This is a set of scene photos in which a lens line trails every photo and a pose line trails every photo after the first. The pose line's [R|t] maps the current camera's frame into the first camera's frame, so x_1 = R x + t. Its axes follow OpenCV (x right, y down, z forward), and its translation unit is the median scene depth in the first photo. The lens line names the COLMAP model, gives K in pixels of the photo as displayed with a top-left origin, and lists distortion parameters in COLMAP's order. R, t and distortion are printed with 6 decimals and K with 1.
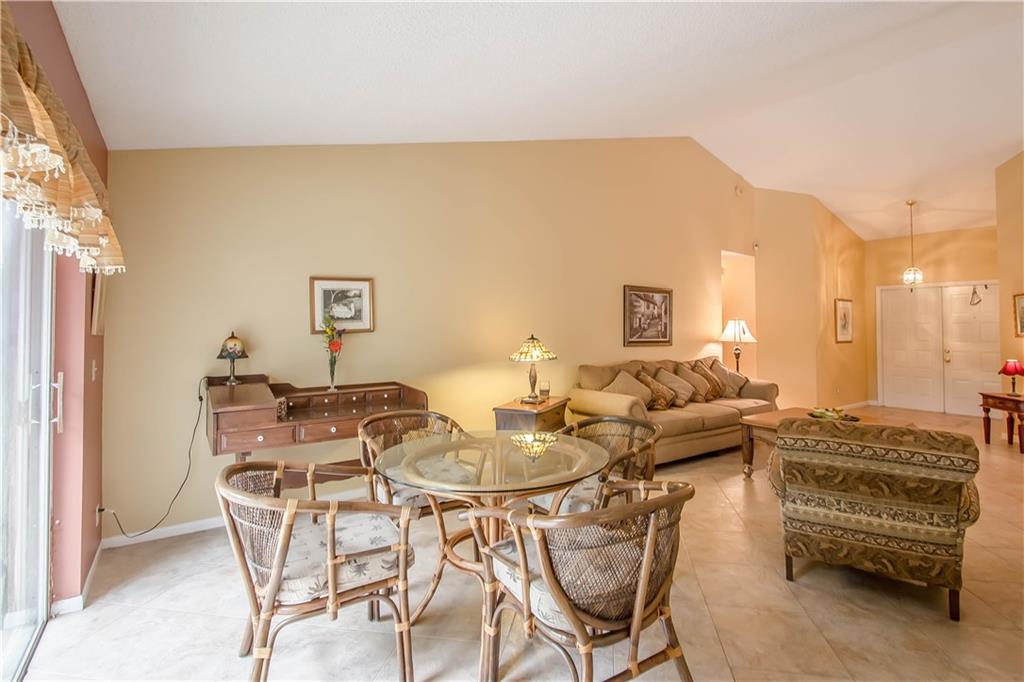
lens RADIAL K [[488.5, 0, 516.4], [0, 488.5, 313.7], [0, 0, 1]] dist [-0.022596, 0.000033]
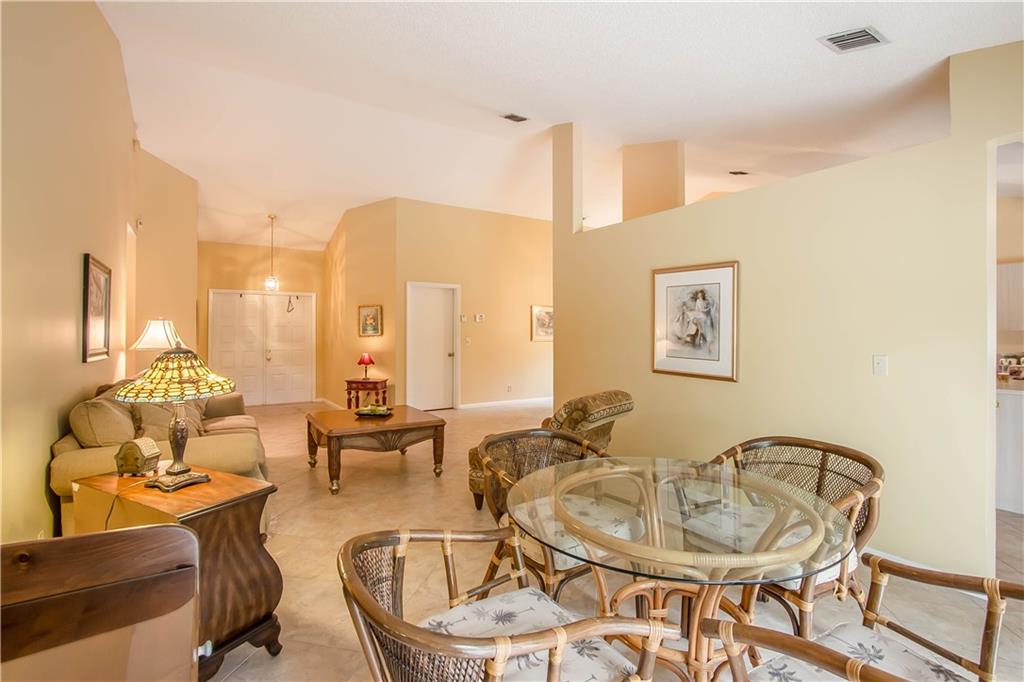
lens RADIAL K [[477.3, 0, 524.2], [0, 477.3, 338.0], [0, 0, 1]] dist [-0.013497, 0.001094]
pose [[0.022715, -0.014635, 0.999635, -0.240017], [-0.029378, 0.999451, 0.015300, 0.011691], [-0.999310, -0.029715, 0.022272, 0.368031]]
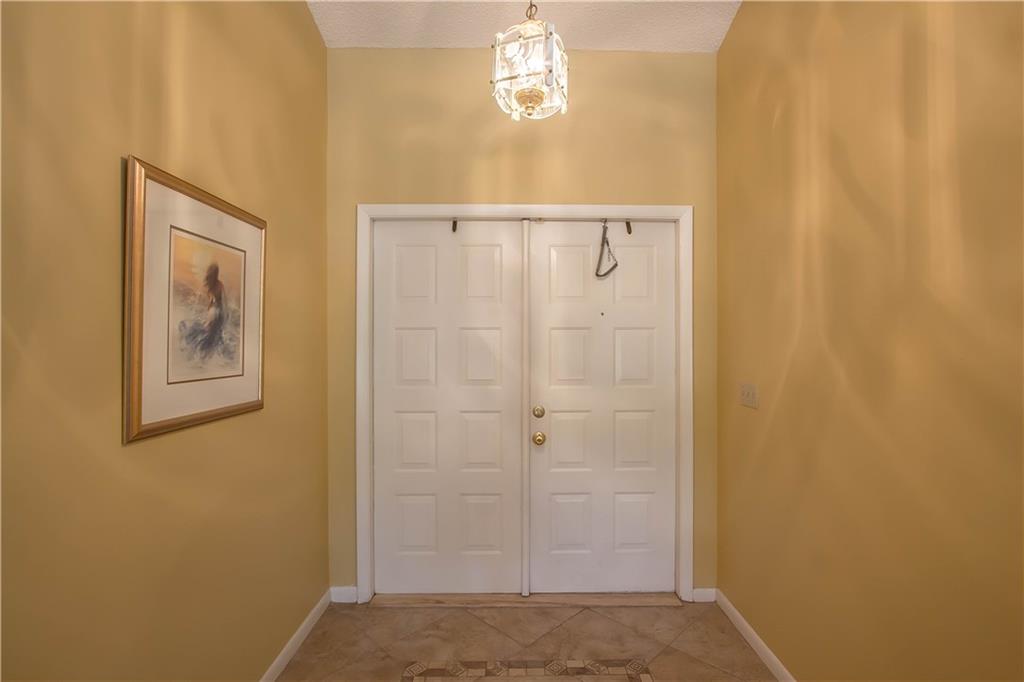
lens RADIAL K [[472.3, 0, 521.3], [0, 472.3, 339.7], [0, 0, 1]] dist [-0.012216, 0.001296]
pose [[0.568776, 0.005572, 0.822474, 0.633741], [-0.012970, 0.999913, 0.002195, 0.027145], [-0.822390, -0.011916, 0.568799, 0.843249]]
